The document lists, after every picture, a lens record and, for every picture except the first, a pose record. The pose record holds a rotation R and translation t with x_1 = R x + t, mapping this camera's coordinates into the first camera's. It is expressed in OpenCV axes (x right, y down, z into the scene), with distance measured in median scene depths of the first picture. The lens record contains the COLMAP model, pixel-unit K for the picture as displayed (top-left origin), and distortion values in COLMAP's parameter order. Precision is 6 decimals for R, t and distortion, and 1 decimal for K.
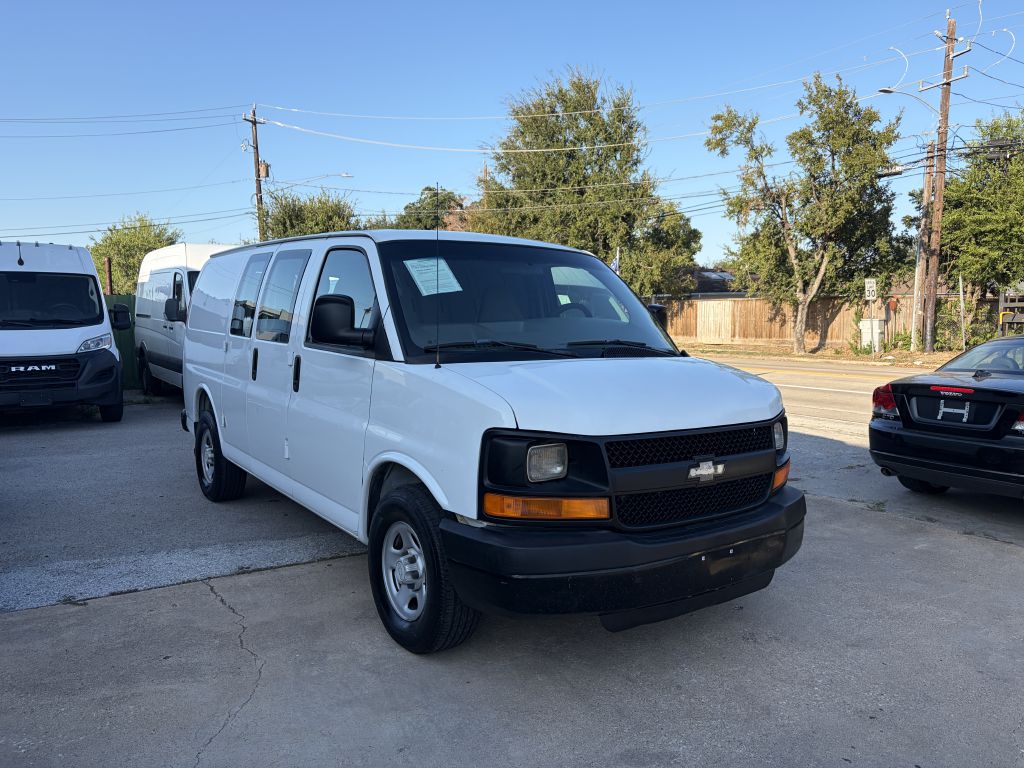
lens RADIAL K [[774.7, 0, 517.7], [0, 774.7, 384.4], [0, 0, 1]] dist [0.050332, -0.052406]
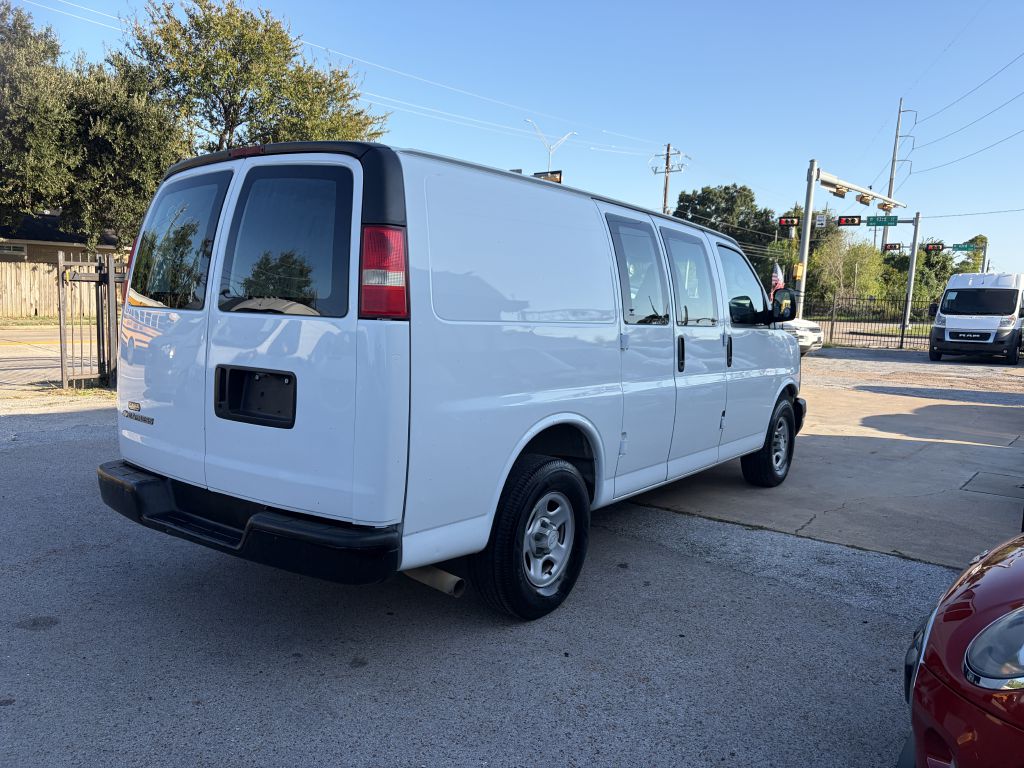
lens RADIAL K [[774.7, 0, 513.4], [0, 774.7, 387.7], [0, 0, 1]] dist [0.050332, -0.052406]
pose [[-0.321283, -0.127270, 0.938392, -1.096864], [0.047885, 0.987477, 0.150322, -0.128498], [-0.945772, 0.093230, -0.311165, 1.435335]]
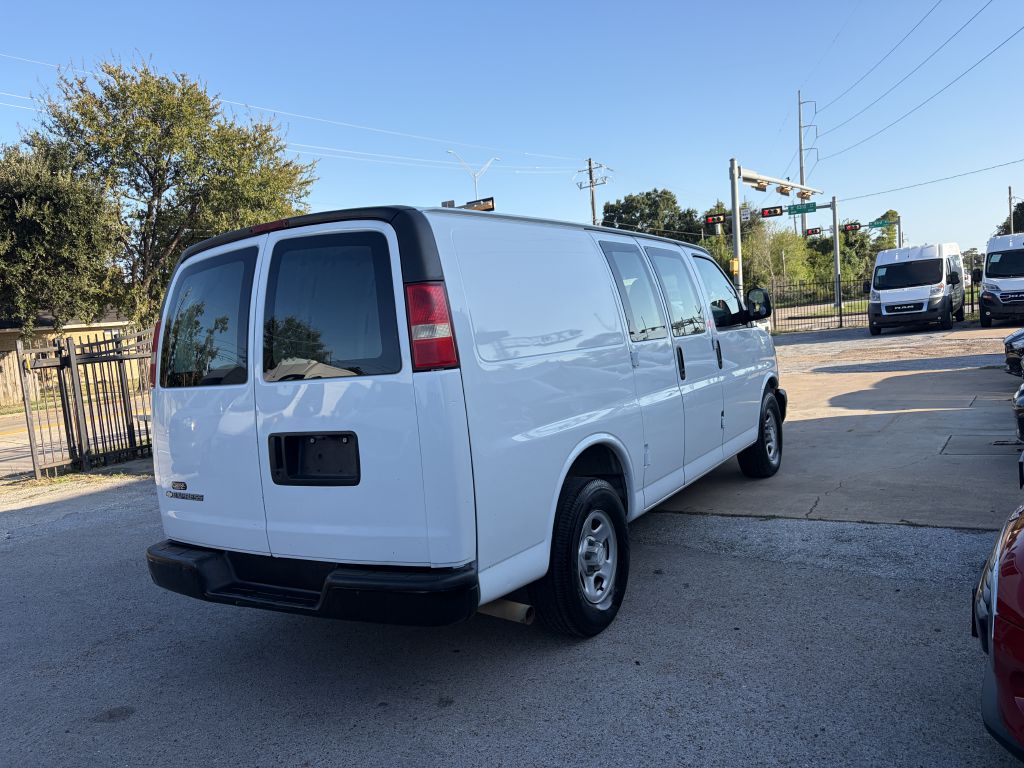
lens RADIAL K [[774.7, 0, 514.6], [0, 774.7, 382.4], [0, 0, 1]] dist [0.050332, -0.052406]
pose [[-0.393395, -0.044621, 0.918286, -1.101029], [0.171040, 0.977832, 0.120789, -0.148062], [-0.903319, 0.204581, -0.377042, 1.511596]]
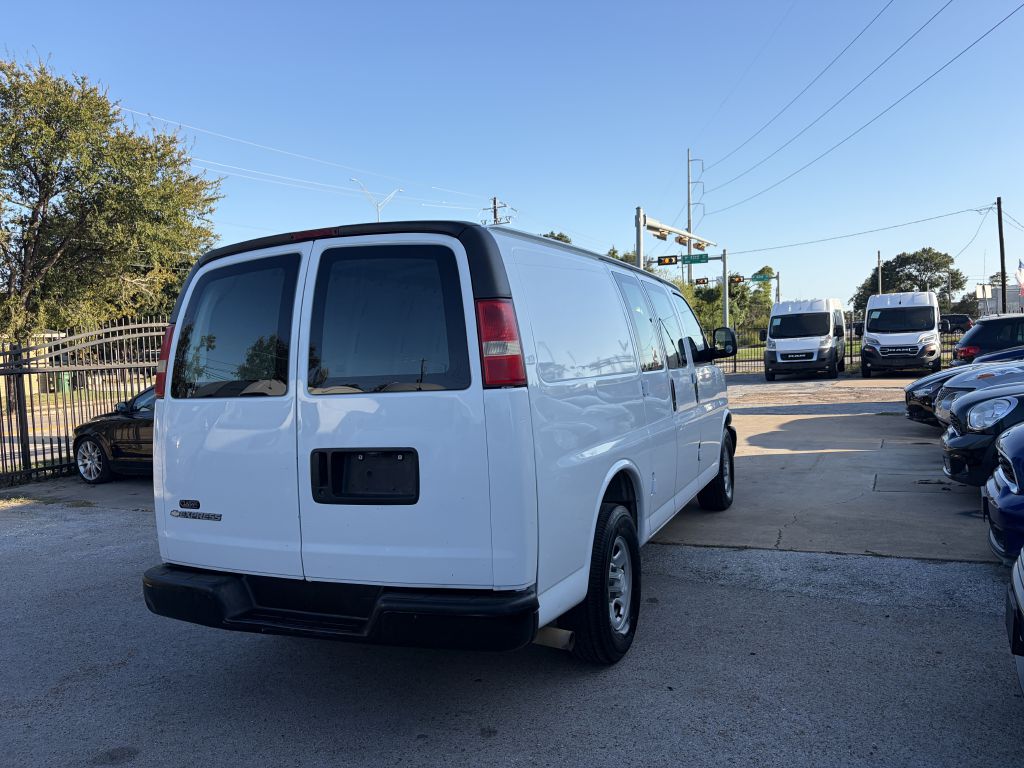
lens RADIAL K [[774.7, 0, 517.3], [0, 774.7, 387.6], [0, 0, 1]] dist [0.050332, -0.052406]
pose [[-0.520760, -0.026817, 0.853282, -1.039090], [0.119835, 0.987314, 0.104165, -0.155381], [-0.845251, 0.156498, -0.510940, 1.623830]]
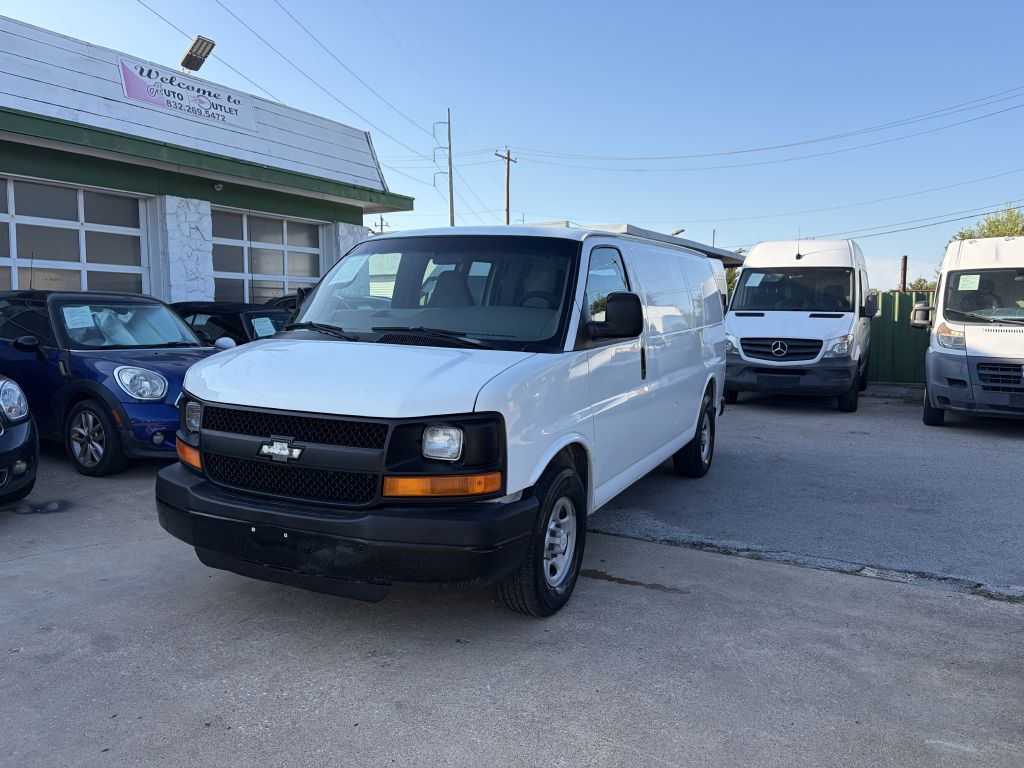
lens RADIAL K [[774.7, 0, 520.4], [0, 774.7, 382.1], [0, 0, 1]] dist [0.050332, -0.052406]
pose [[0.498247, 0.090042, -0.862347, 0.802465], [-0.089048, 0.994648, 0.052406, -0.039135], [0.862450, 0.050680, 0.503598, 0.468330]]
